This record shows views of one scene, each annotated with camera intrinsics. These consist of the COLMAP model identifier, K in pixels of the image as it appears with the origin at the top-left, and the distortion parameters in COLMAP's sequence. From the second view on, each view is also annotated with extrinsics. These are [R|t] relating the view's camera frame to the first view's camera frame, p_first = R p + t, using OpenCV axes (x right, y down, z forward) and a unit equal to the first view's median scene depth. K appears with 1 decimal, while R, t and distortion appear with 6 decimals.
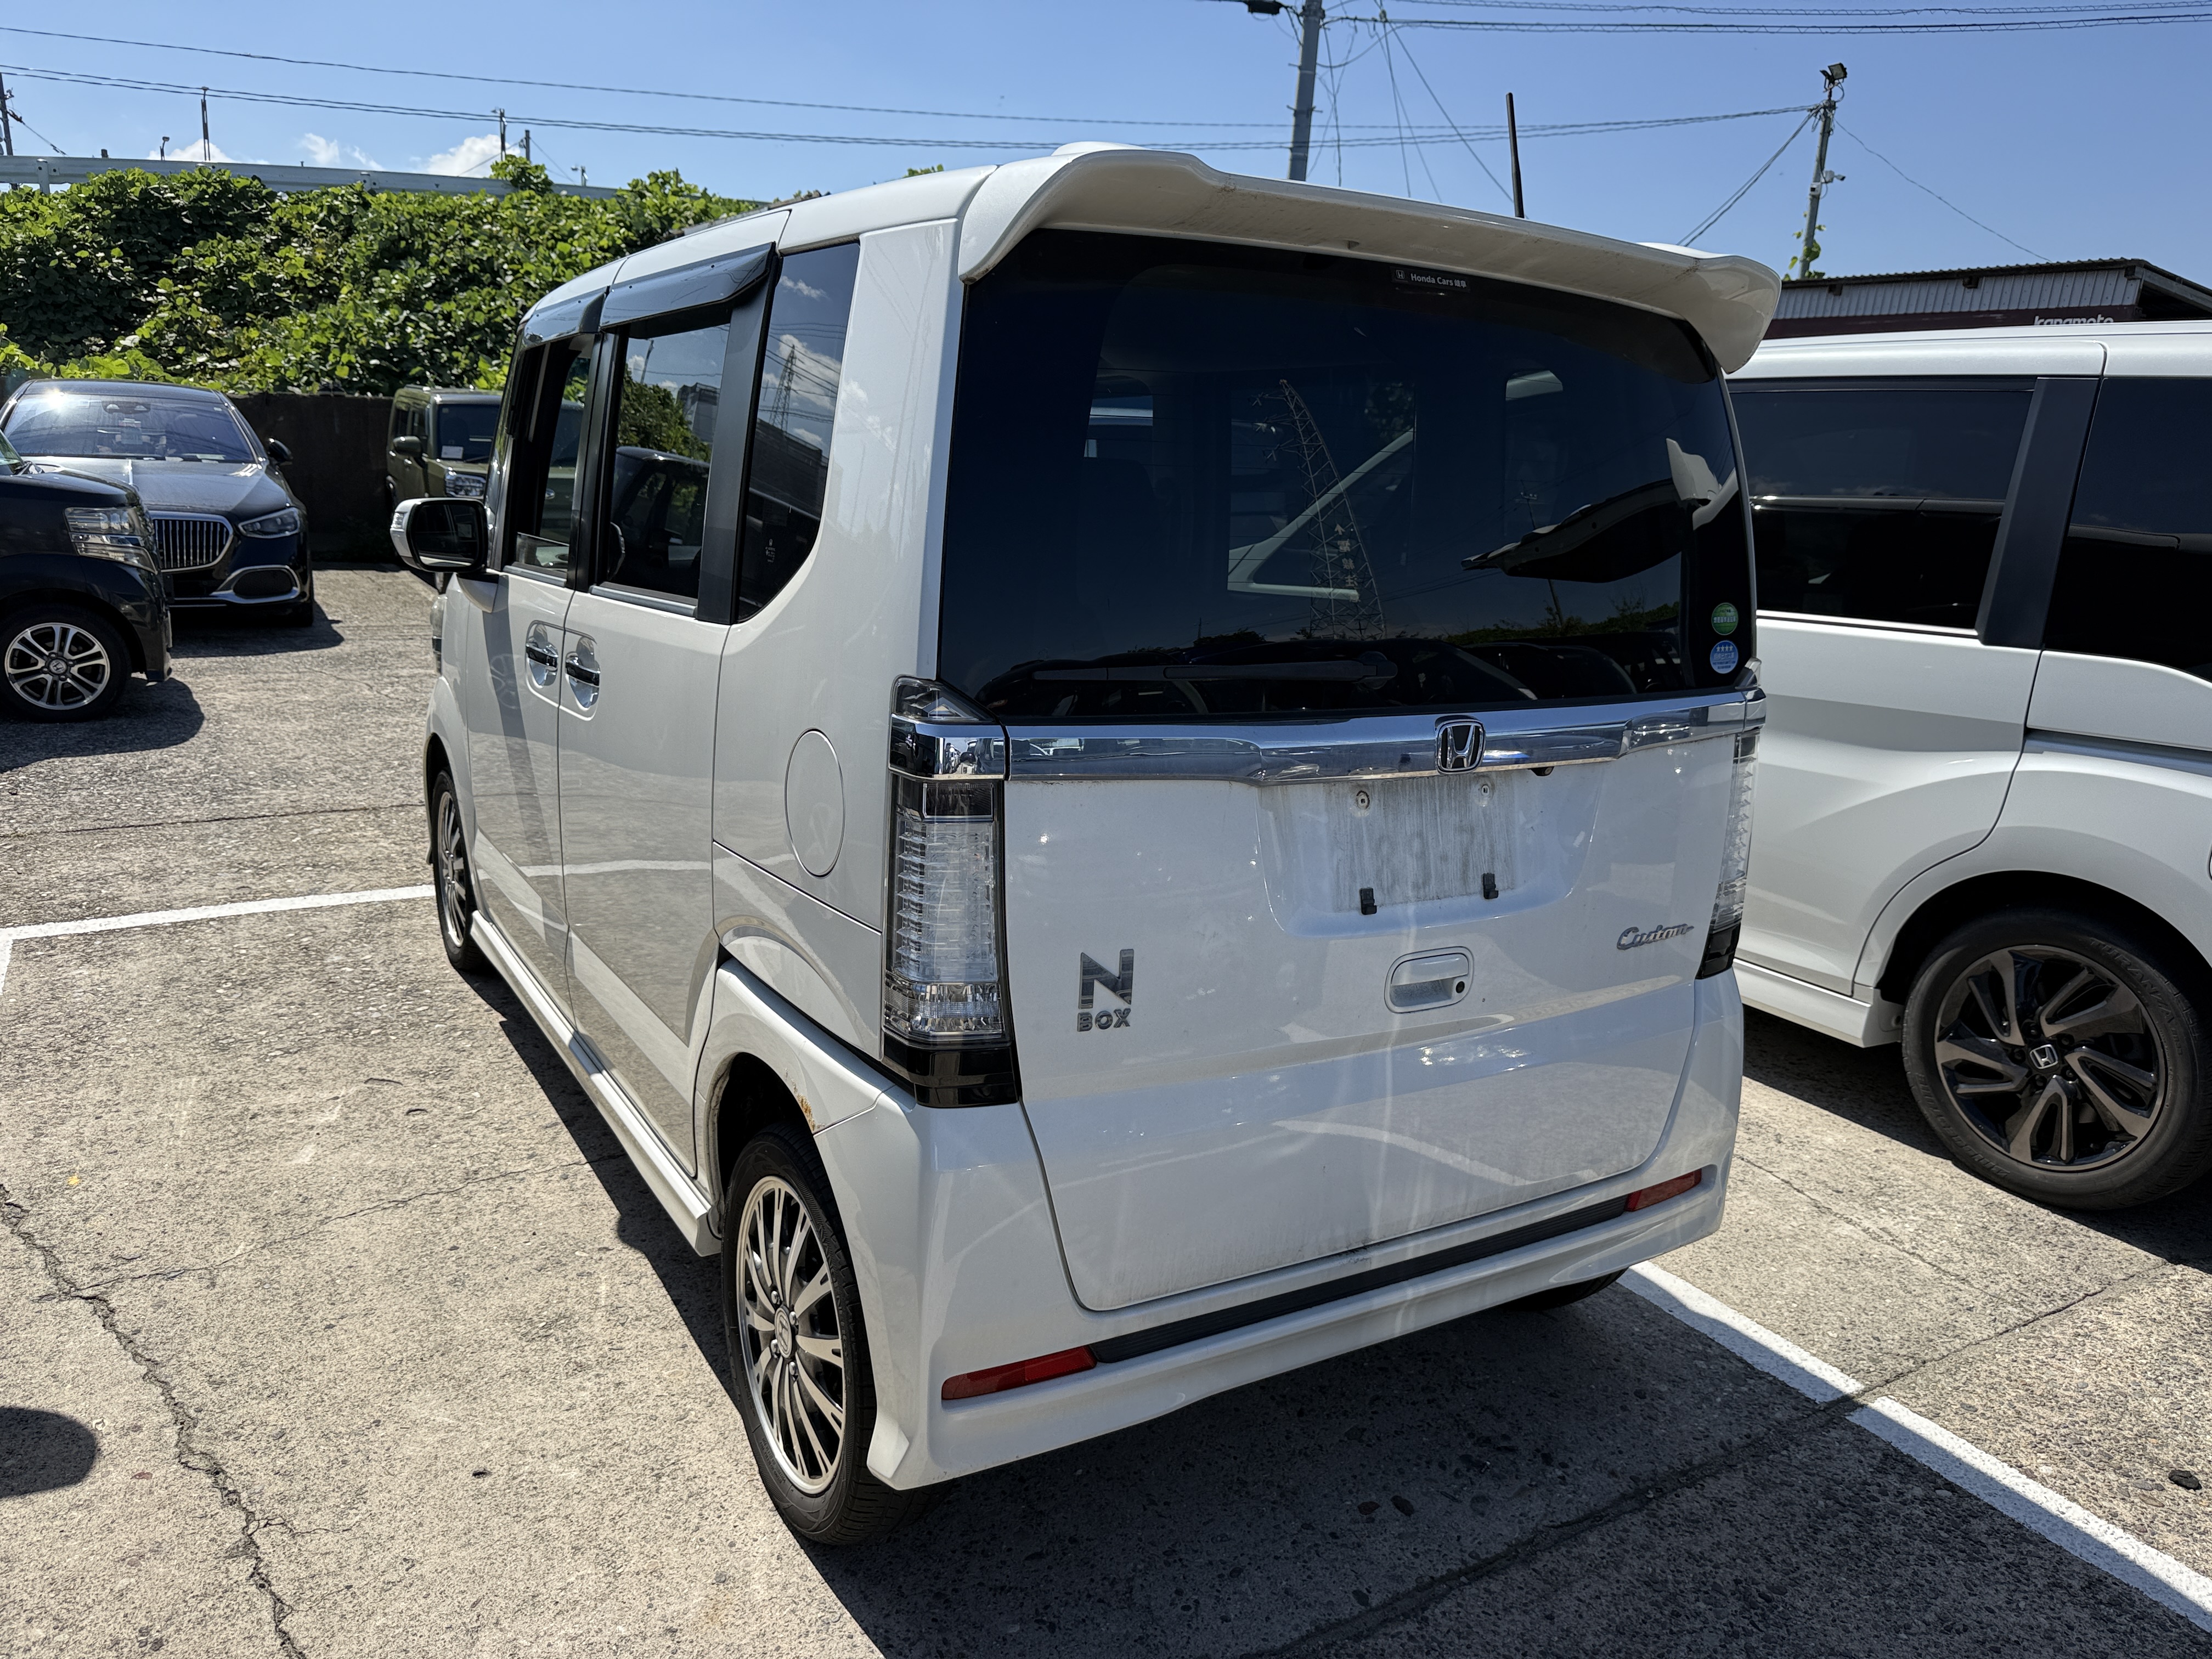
lens RADIAL K [[1590.0, 0, 1106.0], [0, 1590.0, 829.5], [0, 0, 1]] dist [-0.006559, -0.001587]
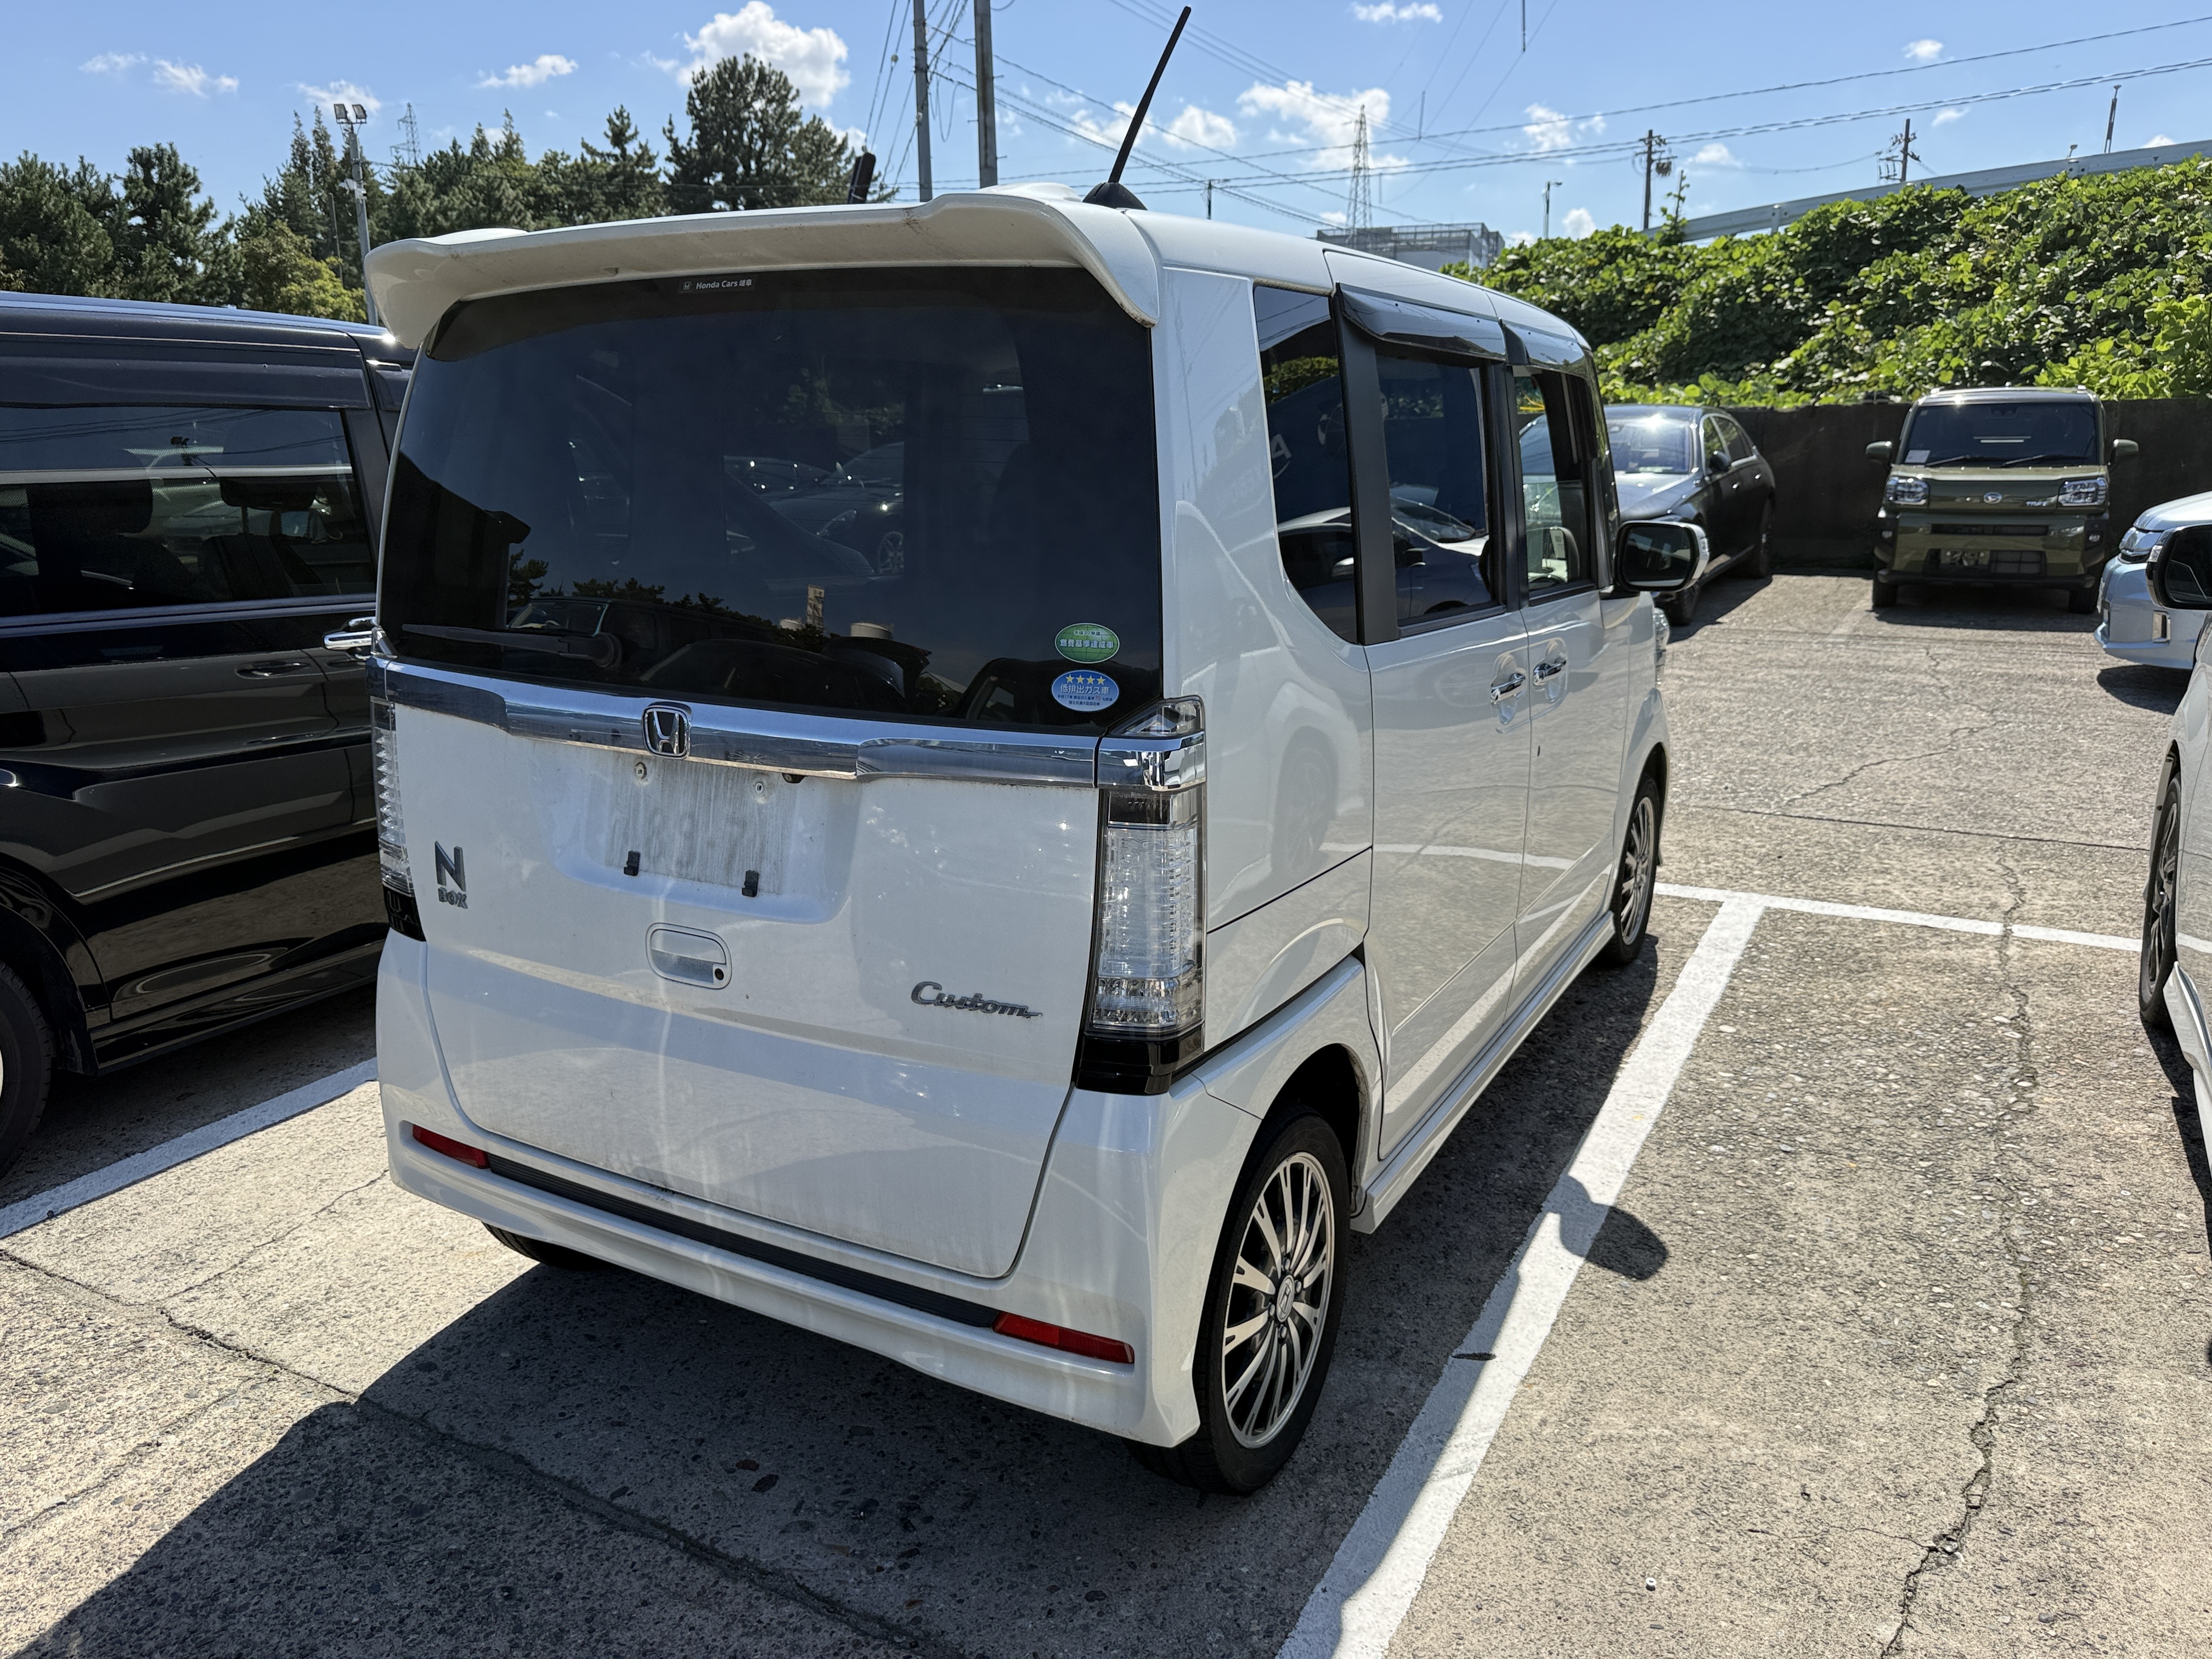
lens RADIAL K [[1575.0, 0, 1106.0], [0, 1575.0, 829.5], [0, 0, 1]] dist [-0.004838, 0.000999]
pose [[0.494825, 0.161591, -0.853836, 0.130629], [-0.164732, 0.982186, 0.090415, -0.013555], [0.853236, 0.095915, 0.512629, 0.075529]]
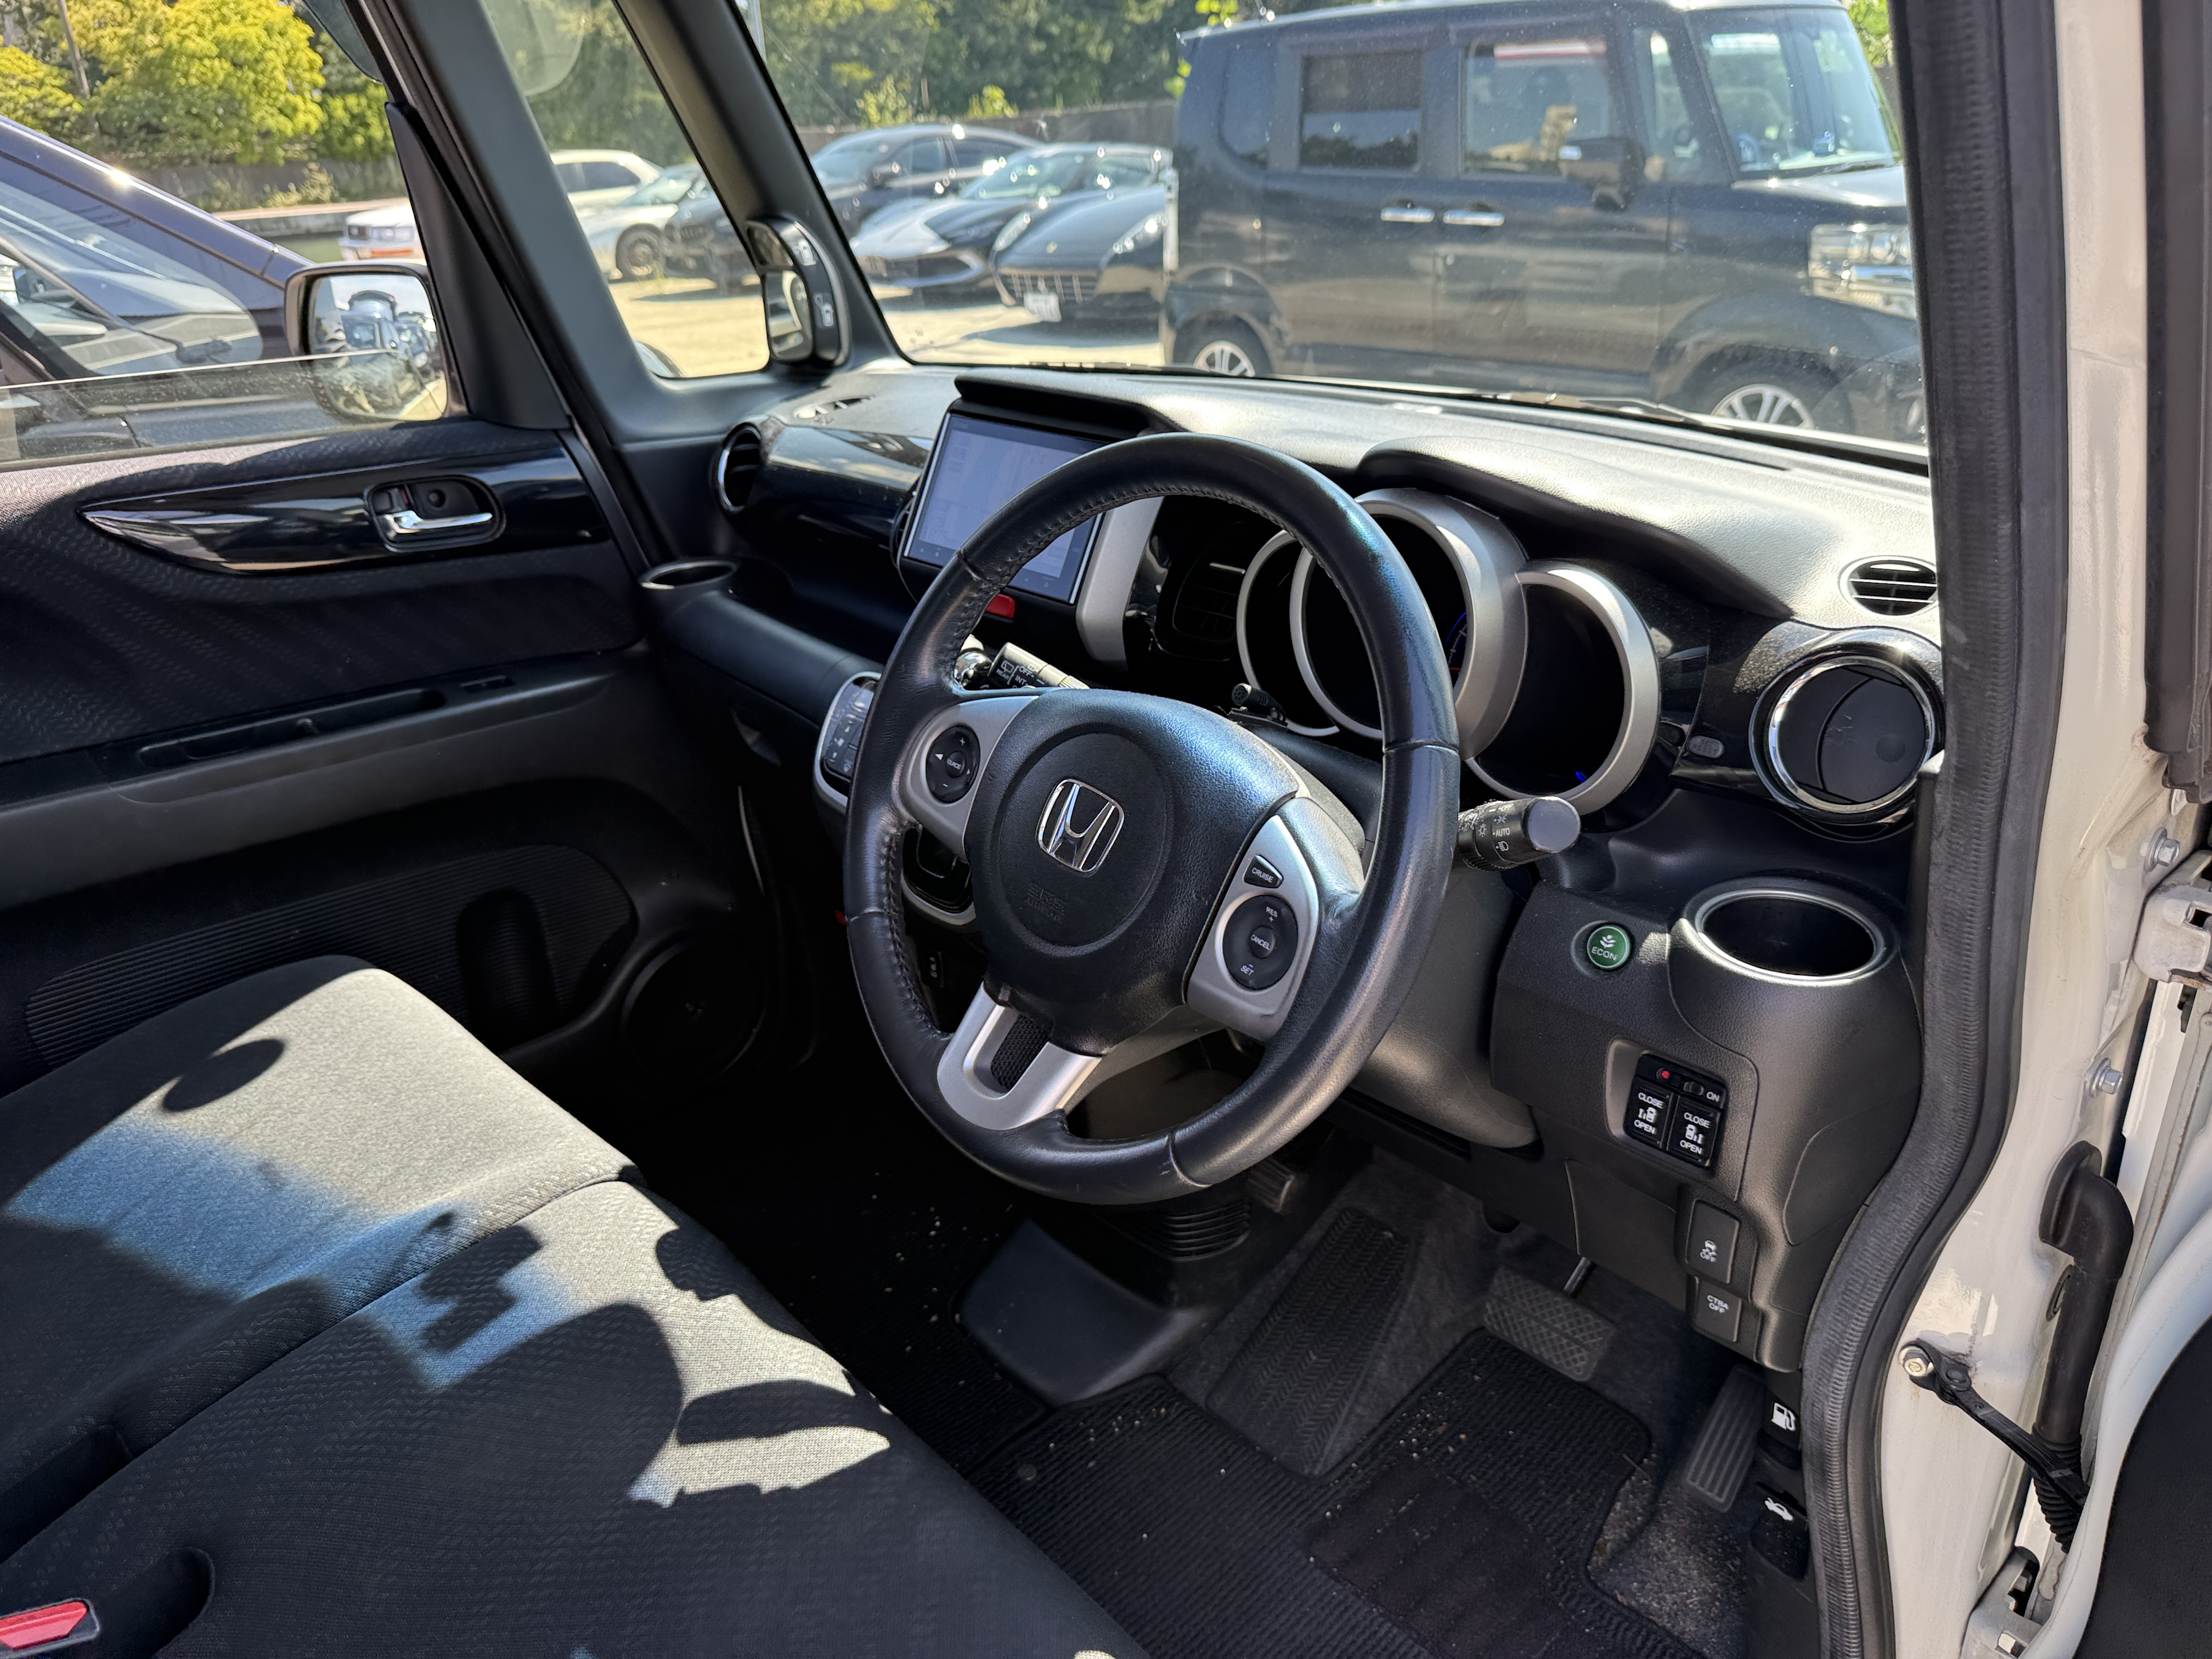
lens RADIAL K [[1590.0, 0, 1106.0], [0, 1590.0, 829.5], [0, 0, 1]] dist [-0.006559, -0.001587]
pose [[0.198162, 0.343312, -0.918079, 0.014348], [-0.175973, 0.933895, 0.311244, -0.042453], [0.964243, 0.099880, 0.245476, 0.199338]]
